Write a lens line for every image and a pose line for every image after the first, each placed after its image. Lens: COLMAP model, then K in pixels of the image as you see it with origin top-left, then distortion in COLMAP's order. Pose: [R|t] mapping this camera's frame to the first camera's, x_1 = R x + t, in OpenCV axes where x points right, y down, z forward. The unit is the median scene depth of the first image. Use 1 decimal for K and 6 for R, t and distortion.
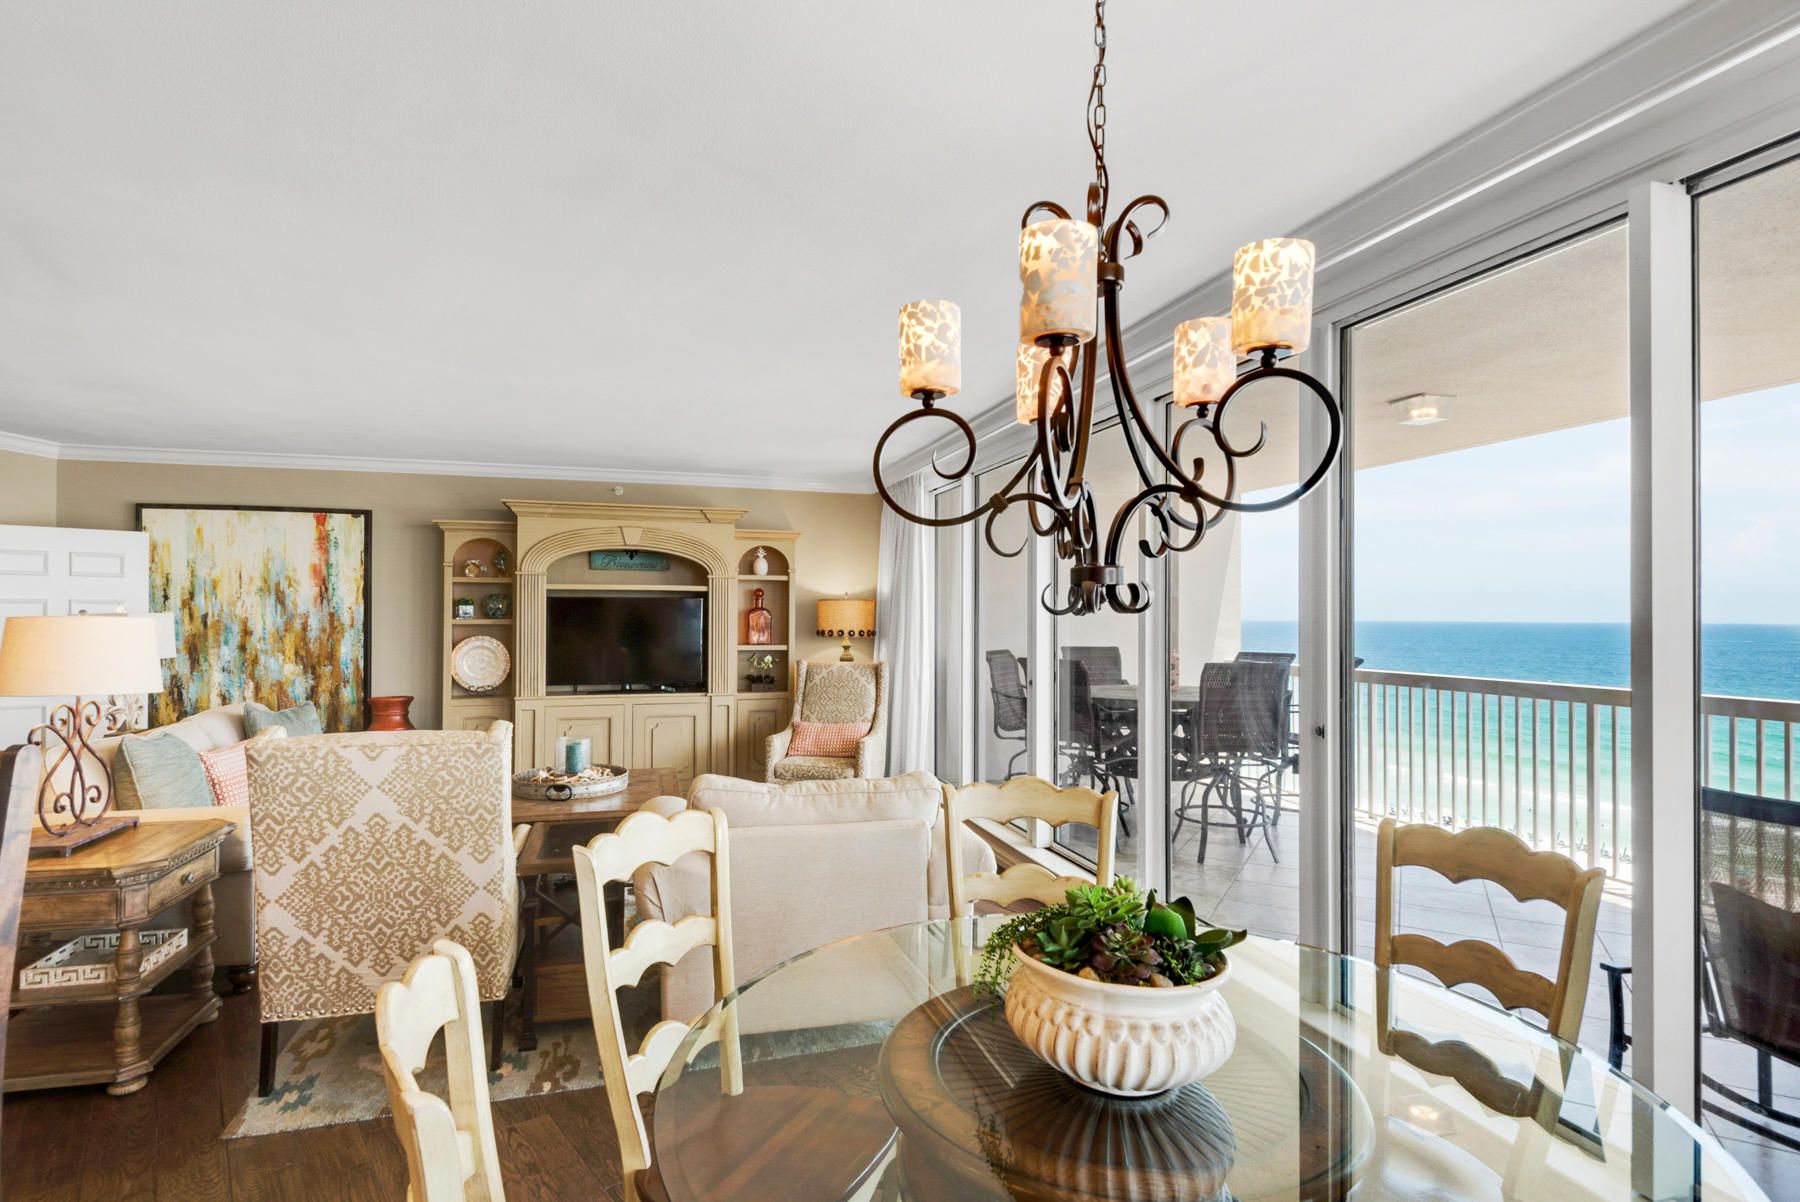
lens RADIAL K [[884.9, 0, 856.3], [0, 884.9, 607.0], [0, 0, 1]] dist [0.016878, -0.013668]
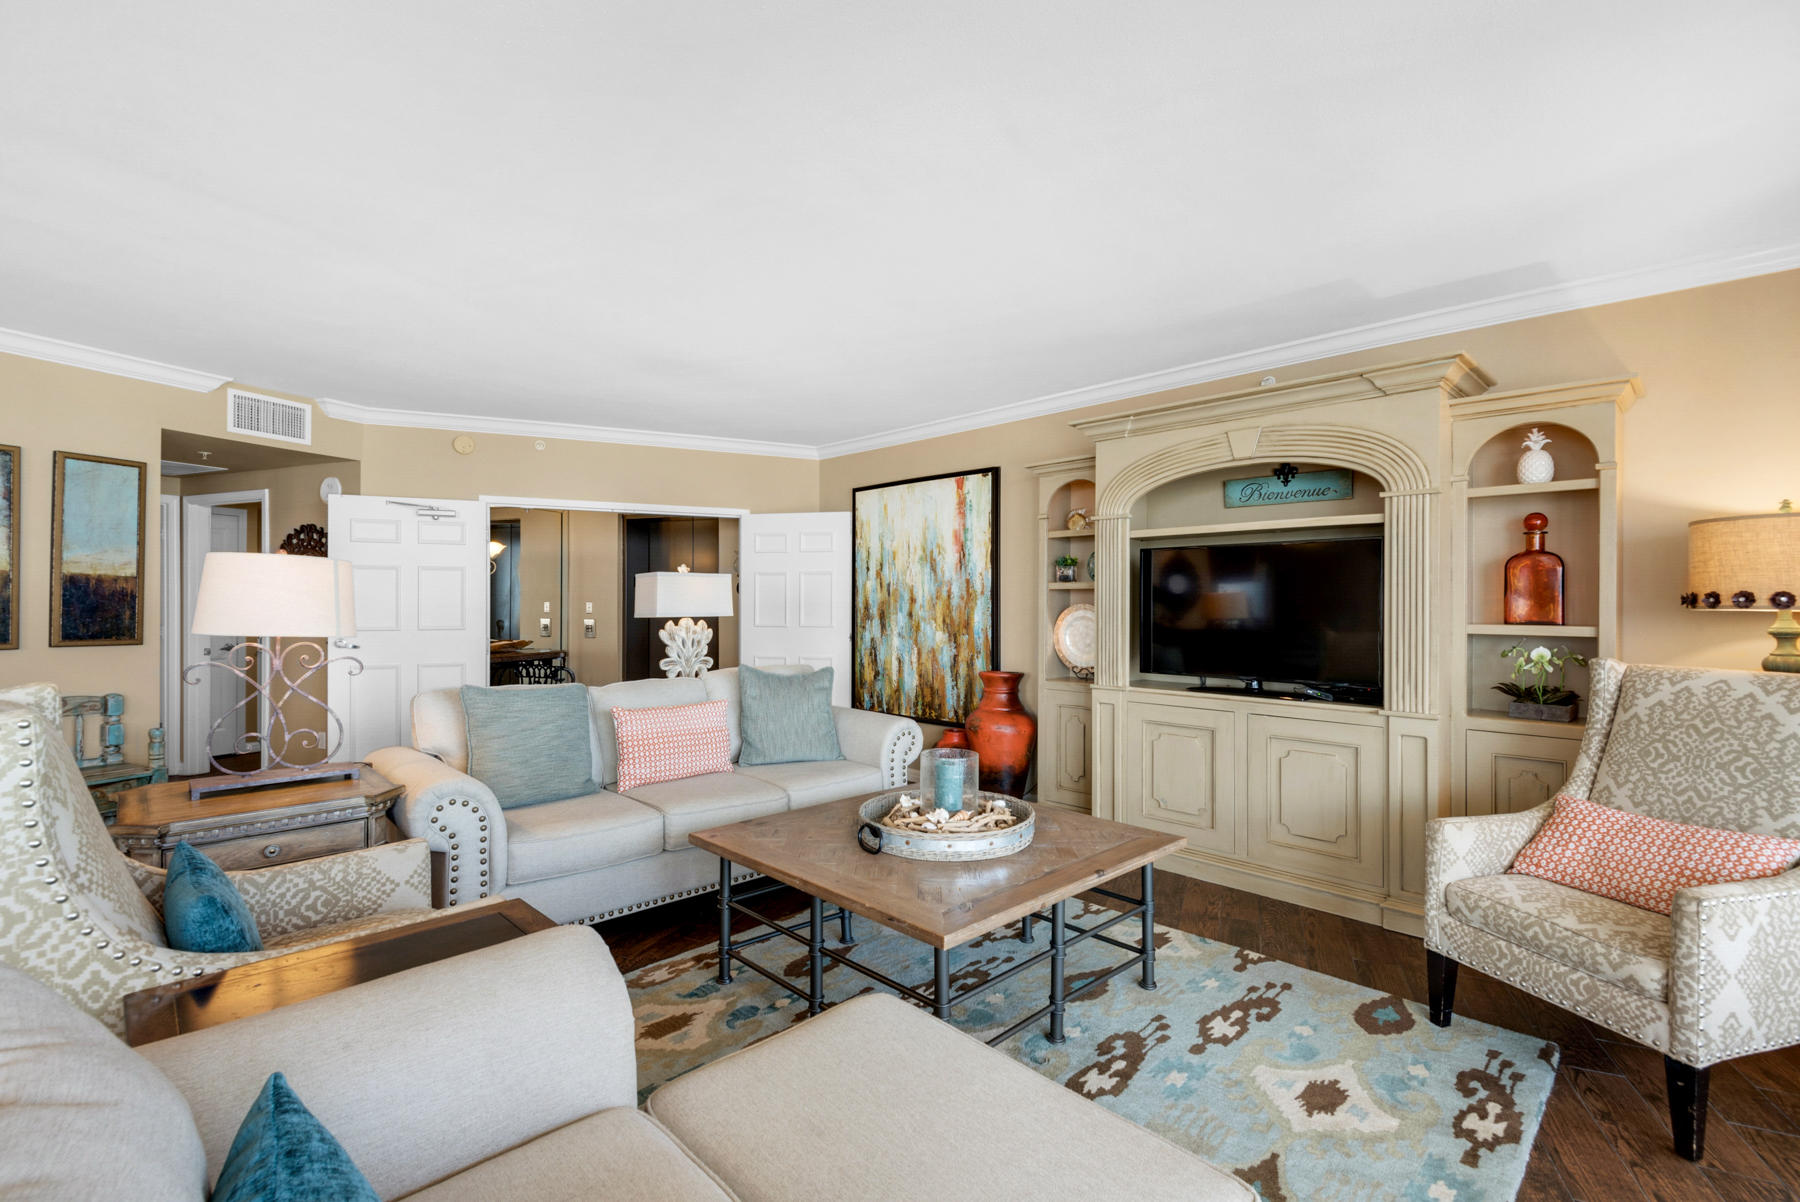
lens RADIAL K [[810.1, 0, 884.6], [0, 810.1, 595.3], [0, 0, 1]] dist [0.019359, -0.008584]
pose [[0.483991, -0.009531, -0.875021, 0.126836], [0.007171, 0.999950, -0.006925, 0.029339], [0.875044, -0.002923, 0.484035, 0.508748]]
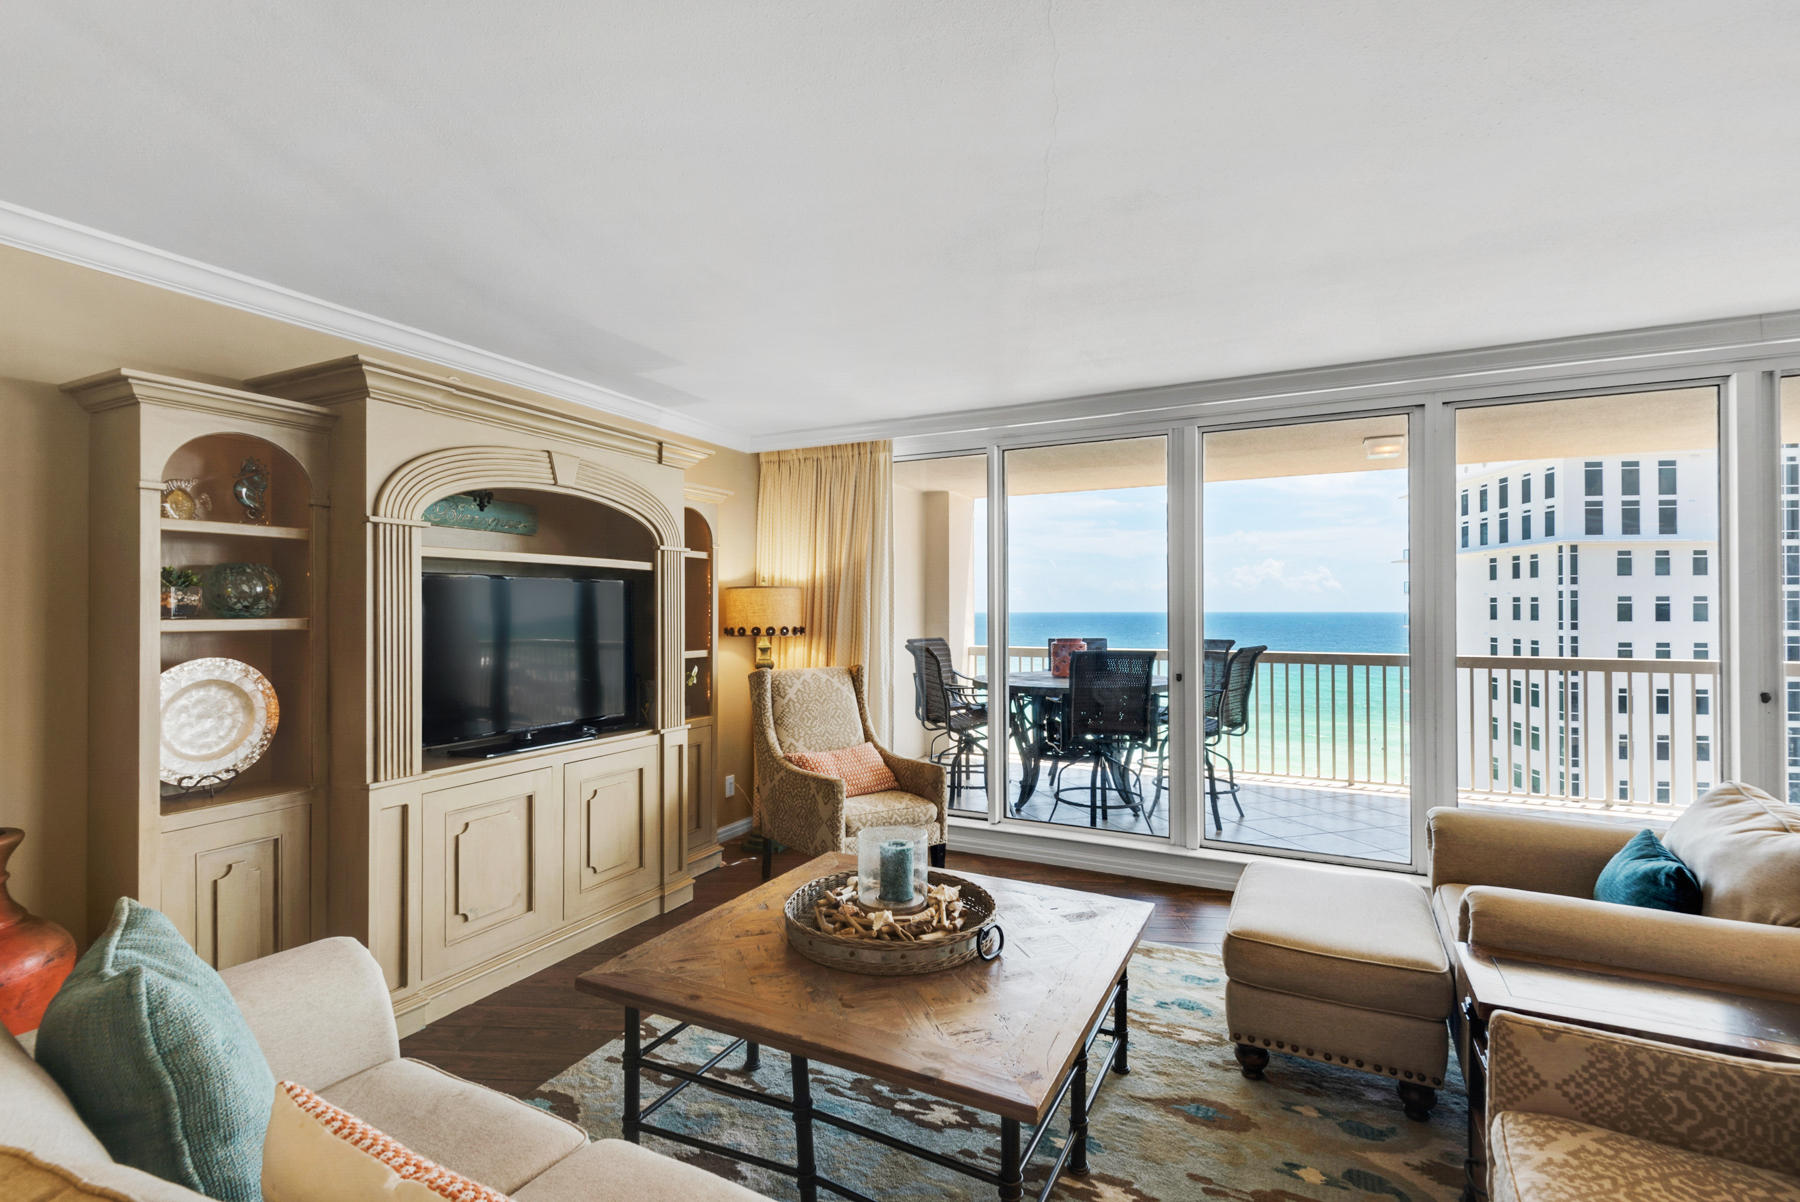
lens RADIAL K [[810.1, 0, 861.7], [0, 810.1, 605.9], [0, 0, 1]] dist [0.019359, -0.008584]
pose [[0.679229, -0.002055, 0.733924, -0.516834], [0.000335, 0.999997, 0.002490, 0.006478], [-0.733927, -0.001445, 0.679227, 0.509382]]
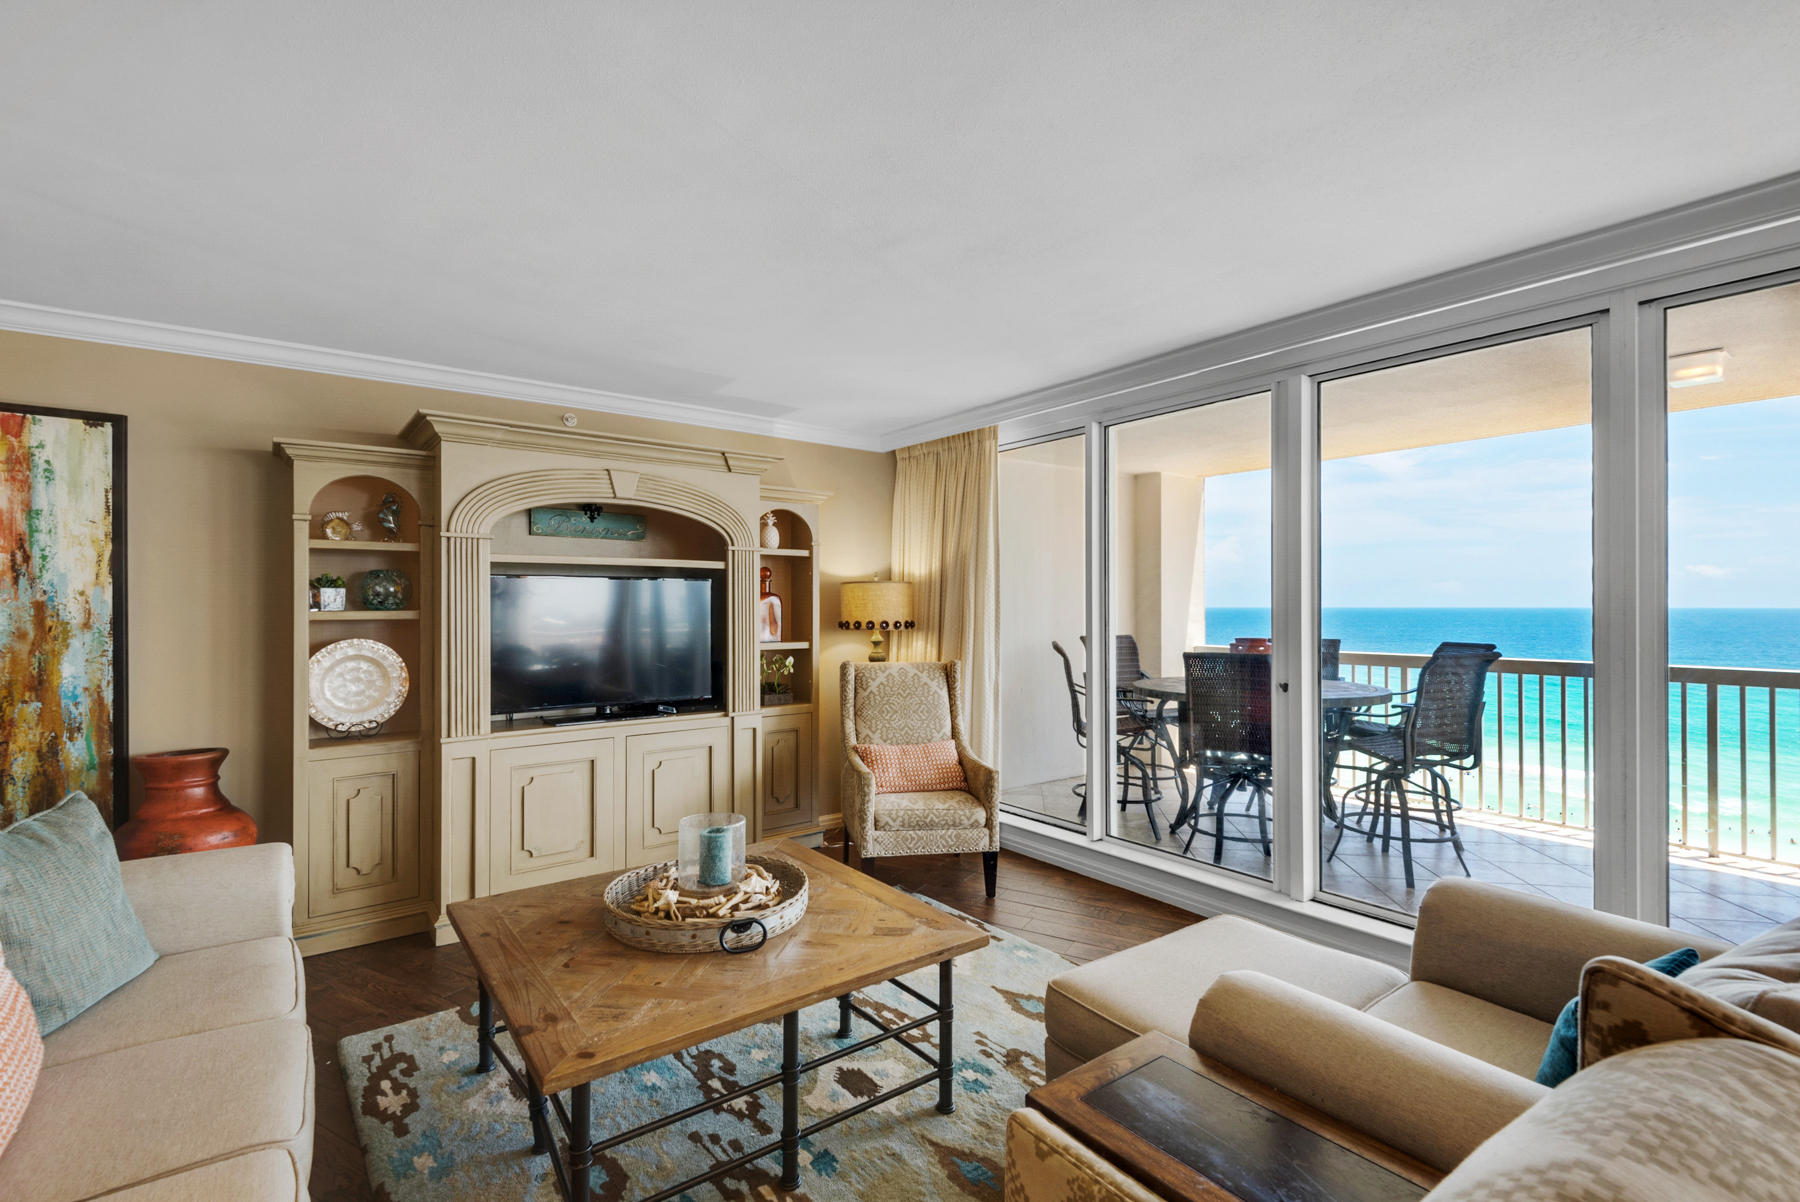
lens RADIAL K [[810.1, 0, 863.5], [0, 810.1, 604.0], [0, 0, 1]] dist [0.019359, -0.008584]
pose [[0.931803, -0.006055, 0.362915, -0.312759], [0.003831, 0.999969, 0.006846, 0.006560], [-0.362945, -0.004989, 0.931797, 0.369380]]
